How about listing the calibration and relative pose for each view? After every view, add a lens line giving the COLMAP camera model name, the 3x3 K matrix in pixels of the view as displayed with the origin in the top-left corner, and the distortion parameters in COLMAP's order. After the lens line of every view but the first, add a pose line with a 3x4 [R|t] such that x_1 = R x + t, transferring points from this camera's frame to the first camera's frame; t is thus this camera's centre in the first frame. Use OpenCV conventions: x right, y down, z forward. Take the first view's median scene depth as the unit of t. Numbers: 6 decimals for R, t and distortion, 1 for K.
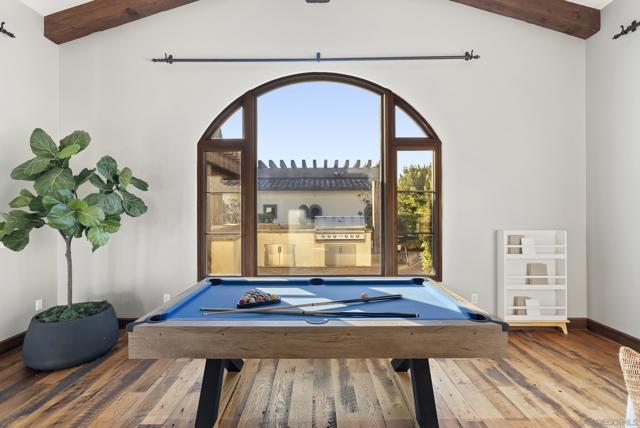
lens RADIAL K [[290.5, 0, 316.3], [0, 290.5, 209.3], [0, 0, 1]] dist [-0.000329, -0.000006]
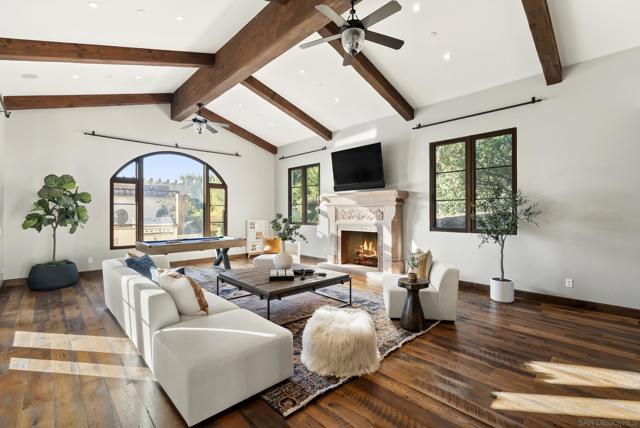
lens RADIAL K [[290.5, 0, 317.6], [0, 290.5, 212.0], [0, 0, 1]] dist [-0.000329, -0.000006]
pose [[0.719430, 0.000886, 0.694564, -0.757715], [-0.000601, 1.000000, -0.000654, -0.004929], [-0.694565, 0.000053, 0.719430, -1.360378]]
